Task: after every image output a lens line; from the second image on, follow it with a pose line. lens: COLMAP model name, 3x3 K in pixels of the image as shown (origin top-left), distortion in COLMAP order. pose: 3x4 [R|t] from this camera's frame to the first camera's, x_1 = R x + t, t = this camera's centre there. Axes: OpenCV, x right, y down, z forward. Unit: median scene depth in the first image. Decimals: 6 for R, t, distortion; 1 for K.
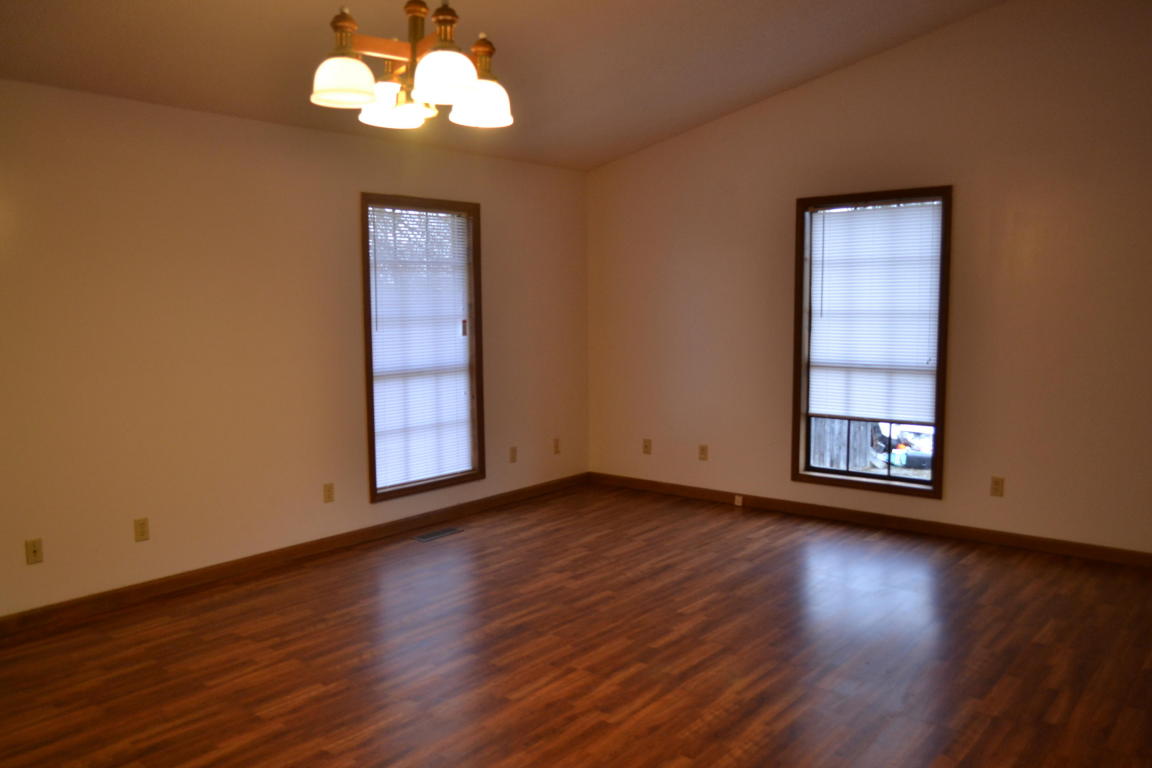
lens RADIAL K [[933.0, 0, 577.4], [0, 933.0, 409.3], [0, 0, 1]] dist [0.008597, -0.006177]
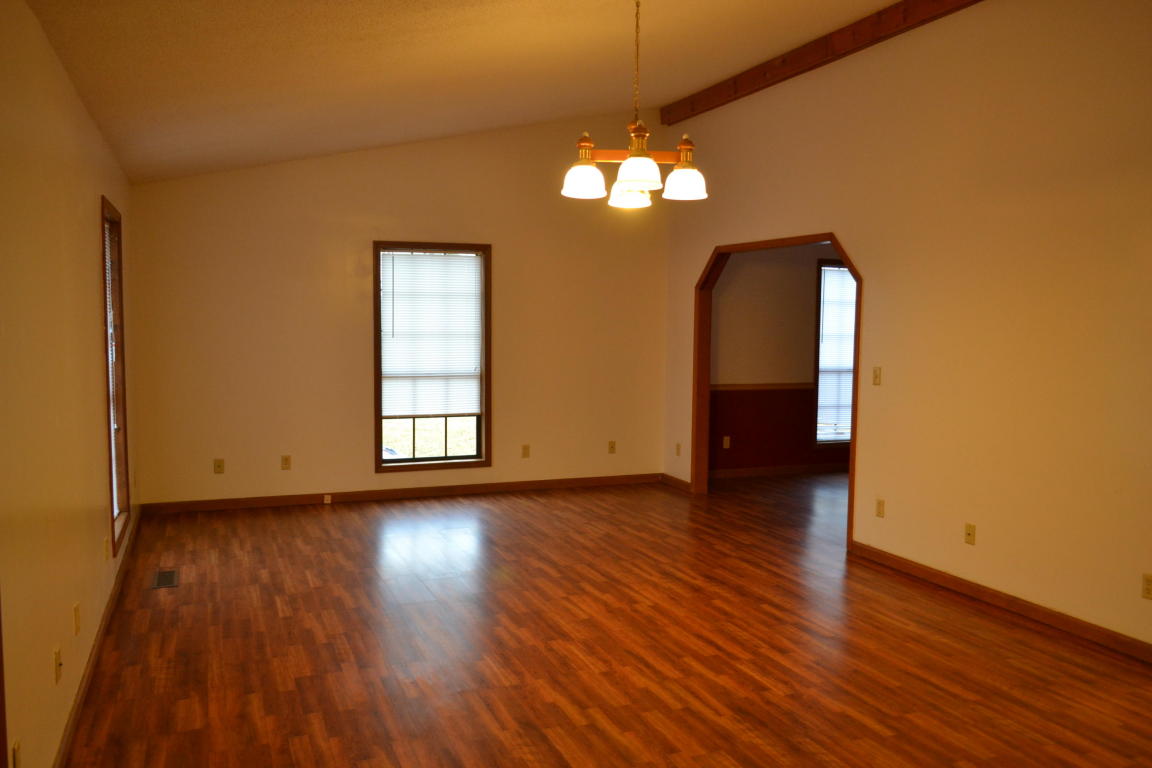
lens RADIAL K [[933.0, 0, 577.4], [0, 933.0, 409.3], [0, 0, 1]] dist [0.008597, -0.006177]
pose [[0.463712, -0.073526, 0.882930, -0.761640], [0.092359, 0.995133, 0.034363, -0.024333], [-0.881159, 0.065613, 0.468246, 0.217395]]
